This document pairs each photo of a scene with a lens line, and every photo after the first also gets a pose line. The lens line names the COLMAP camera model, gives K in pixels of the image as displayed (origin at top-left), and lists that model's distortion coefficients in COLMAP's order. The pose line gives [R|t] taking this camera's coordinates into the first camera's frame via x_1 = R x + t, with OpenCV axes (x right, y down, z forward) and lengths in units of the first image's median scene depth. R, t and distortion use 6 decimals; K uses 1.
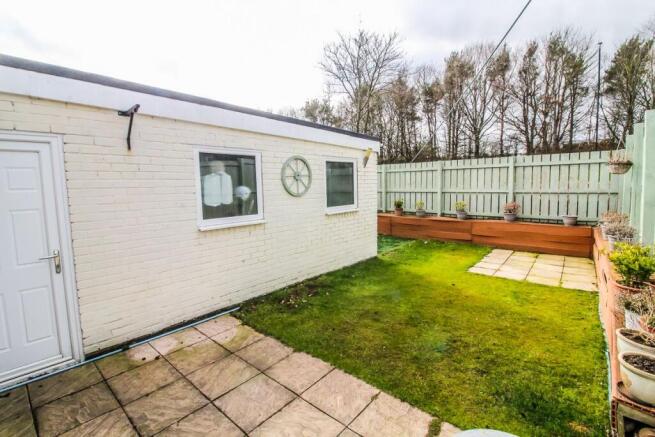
lens RADIAL K [[305.5, 0, 324.8], [0, 305.5, 215.1], [0, 0, 1]] dist [-0.020252, -0.003336]
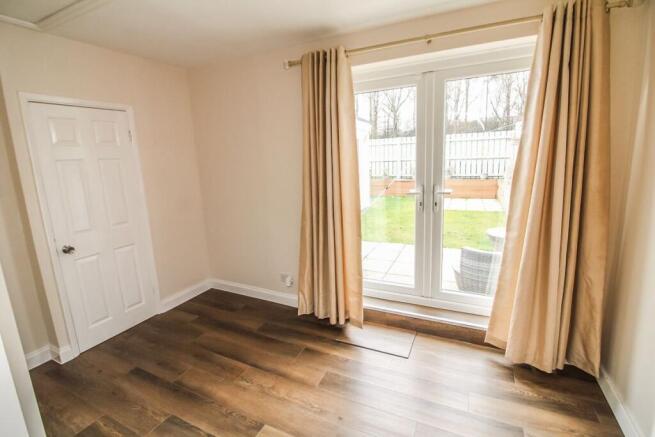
lens RADIAL K [[305.5, 0, 327.2], [0, 305.5, 219.5], [0, 0, 1]] dist [-0.020252, -0.003336]
pose [[0.961724, -0.069640, 0.265025, -0.366227], [0.044944, 0.994157, 0.098142, 0.045125], [-0.270311, -0.082474, 0.959234, -0.286161]]
